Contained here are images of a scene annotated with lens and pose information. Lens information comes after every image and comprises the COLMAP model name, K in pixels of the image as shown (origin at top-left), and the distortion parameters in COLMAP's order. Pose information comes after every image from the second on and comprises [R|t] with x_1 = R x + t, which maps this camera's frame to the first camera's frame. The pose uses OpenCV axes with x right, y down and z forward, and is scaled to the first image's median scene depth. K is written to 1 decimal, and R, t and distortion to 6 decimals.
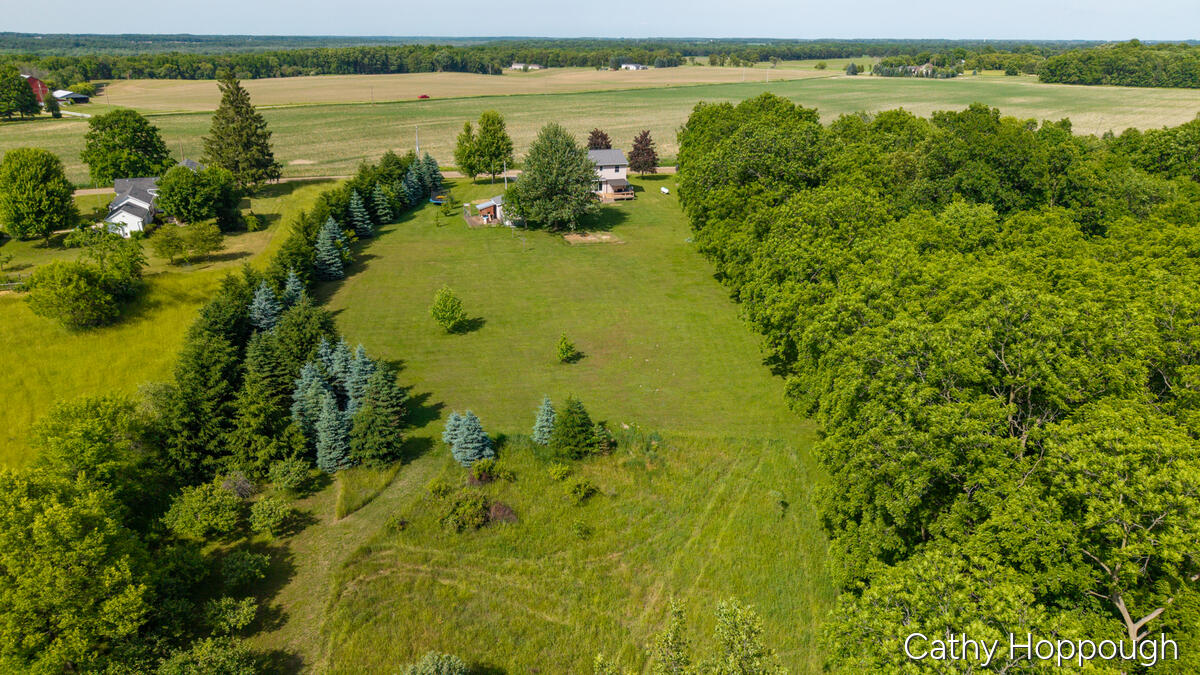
lens RADIAL K [[816.7, 0, 600.0], [0, 816.7, 337.5], [0, 0, 1]] dist [0.051215, -0.070190]
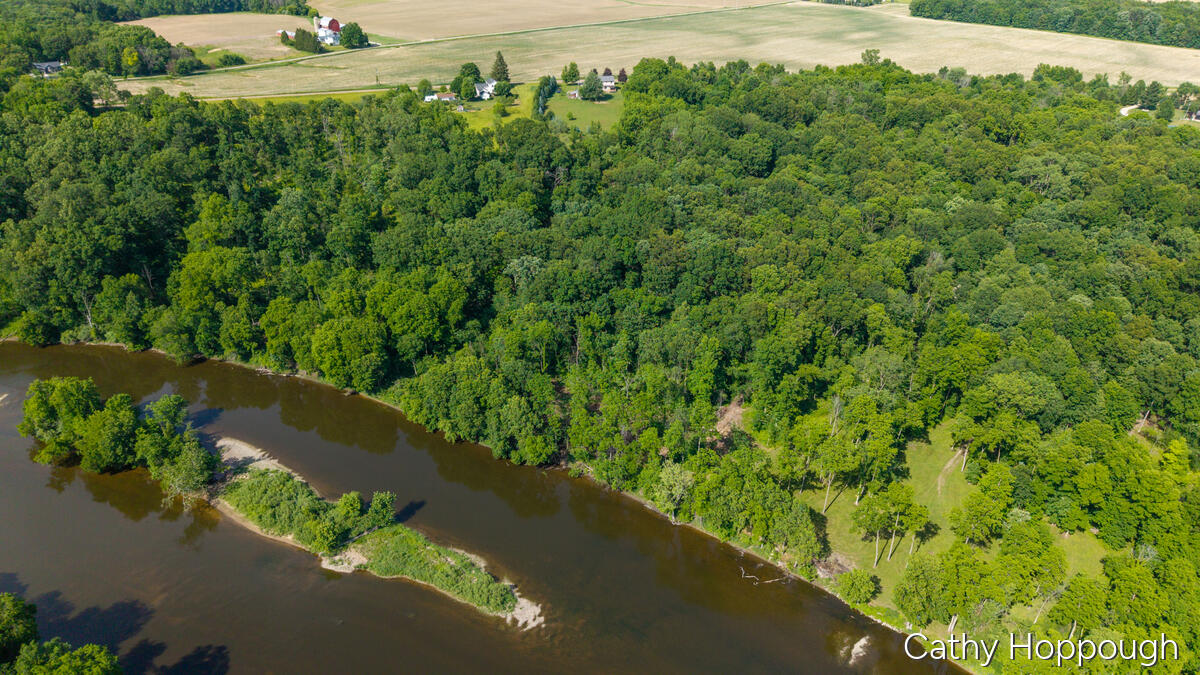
lens RADIAL K [[816.7, 0, 600.0], [0, 816.7, 337.5], [0, 0, 1]] dist [0.051215, -0.070190]
pose [[0.998301, 0.035934, -0.045867, 0.178902], [-0.029434, 0.990372, 0.135269, 0.403134], [0.050286, -0.133689, 0.989747, -2.648370]]
